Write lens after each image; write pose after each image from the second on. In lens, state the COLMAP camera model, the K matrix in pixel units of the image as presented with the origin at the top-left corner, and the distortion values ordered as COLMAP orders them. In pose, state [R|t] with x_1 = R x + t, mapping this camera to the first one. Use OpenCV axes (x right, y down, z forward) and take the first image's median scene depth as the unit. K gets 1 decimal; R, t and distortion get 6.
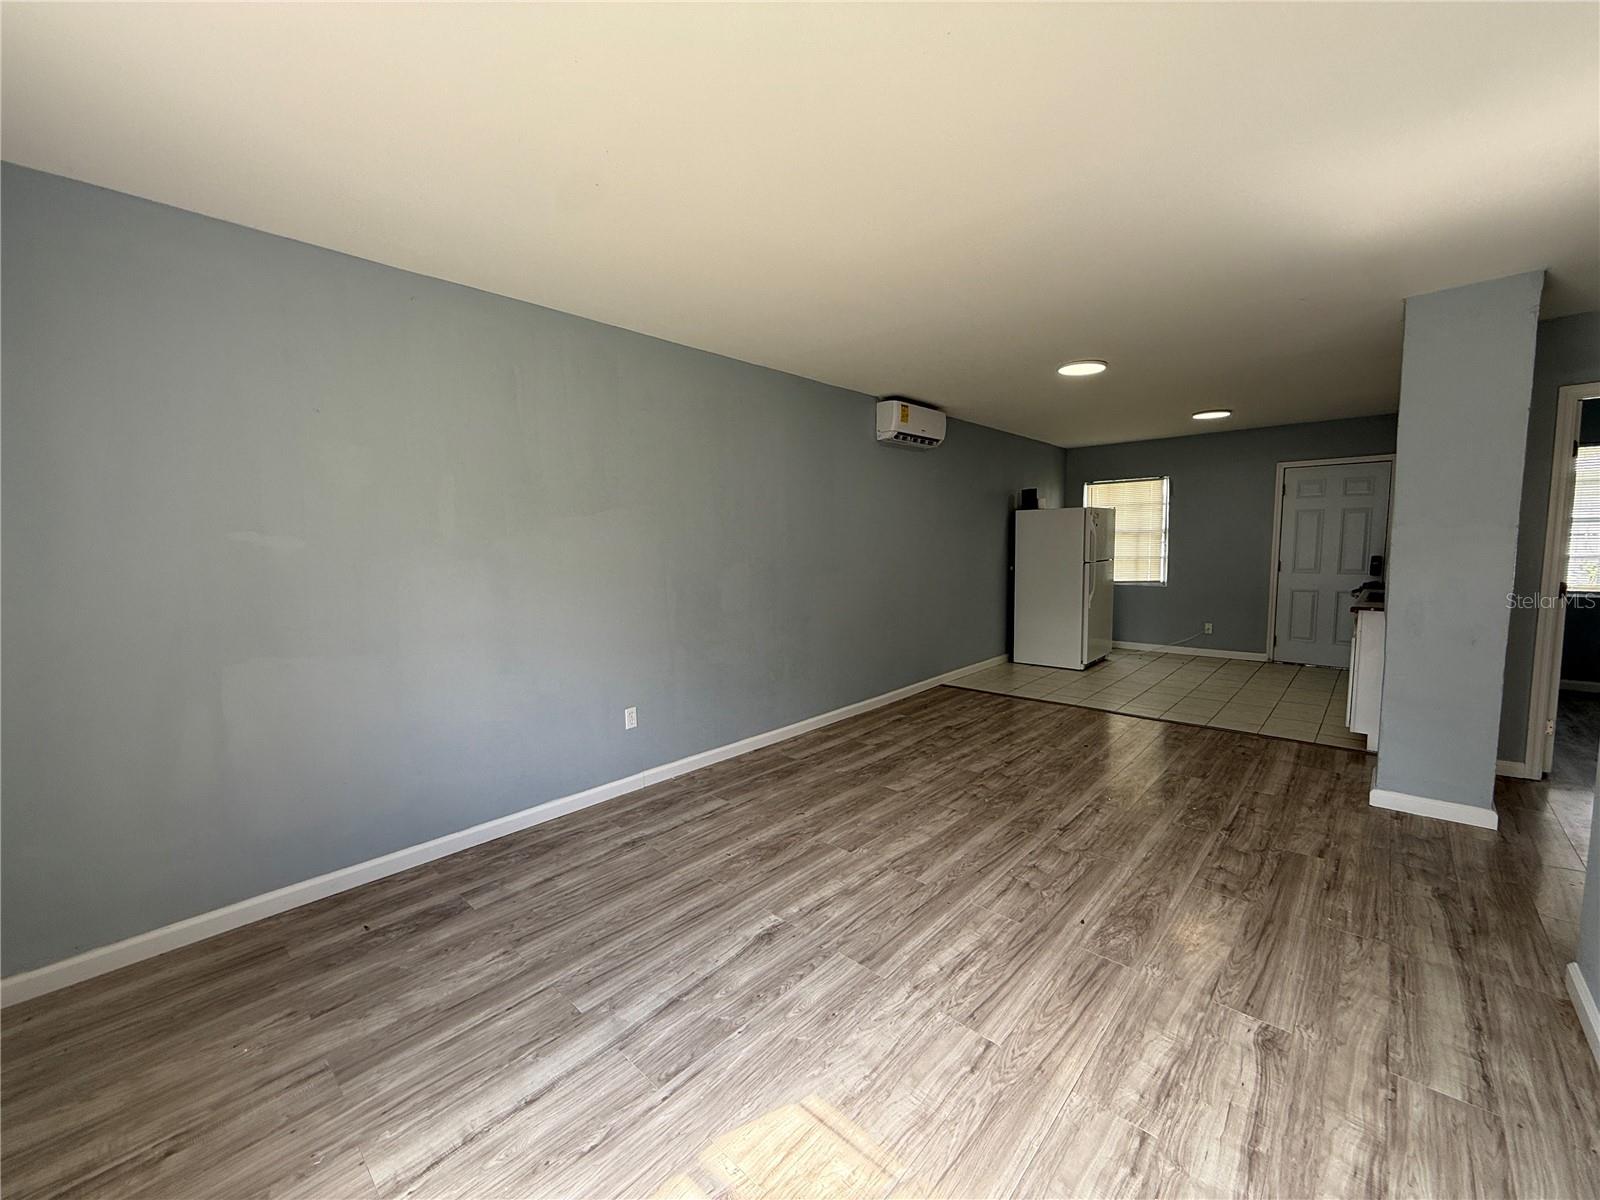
lens RADIAL K [[637.1, 0, 793.0], [0, 637.1, 602.9], [0, 0, 1]] dist [-0.000813, 0.000702]
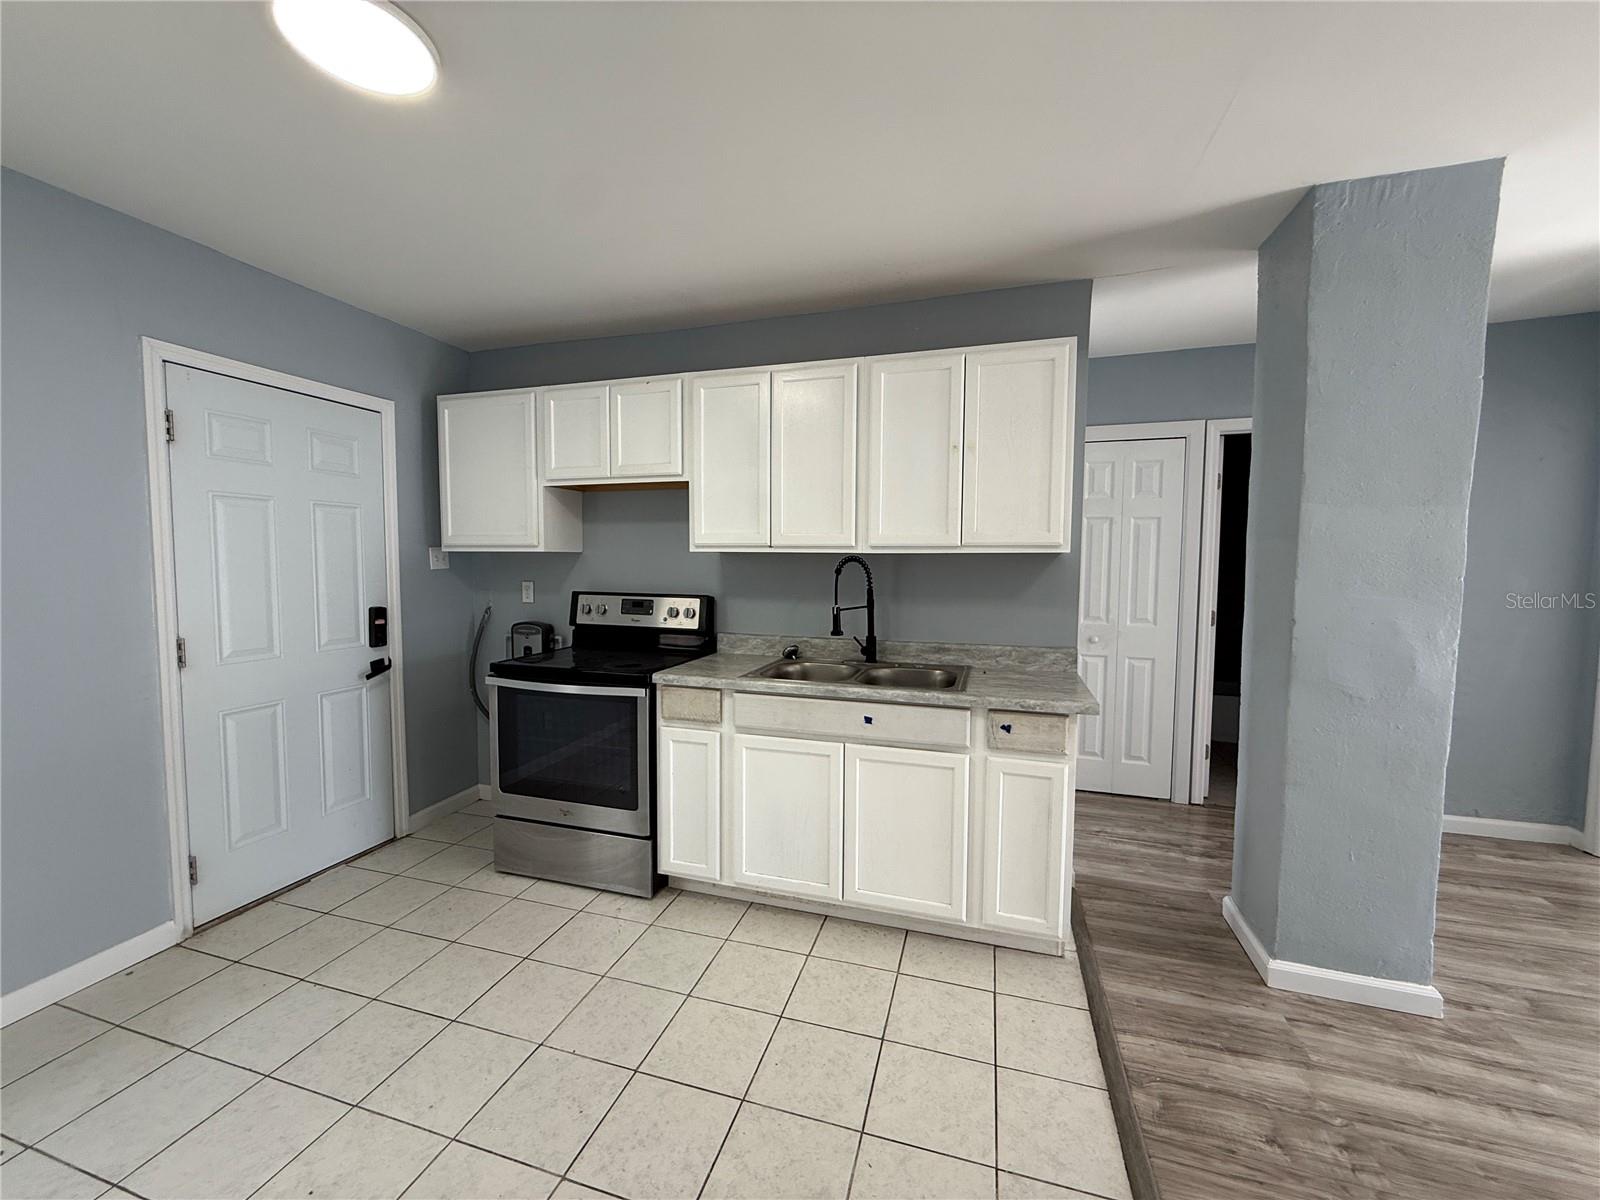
lens RADIAL K [[637.1, 0, 795.0], [0, 637.1, 597.8], [0, 0, 1]] dist [-0.000813, 0.000702]
pose [[-0.438610, -0.042861, 0.897655, 0.679832], [0.092436, 0.991412, 0.092504, -0.185800], [-0.893911, 0.123549, -0.430882, 1.806645]]
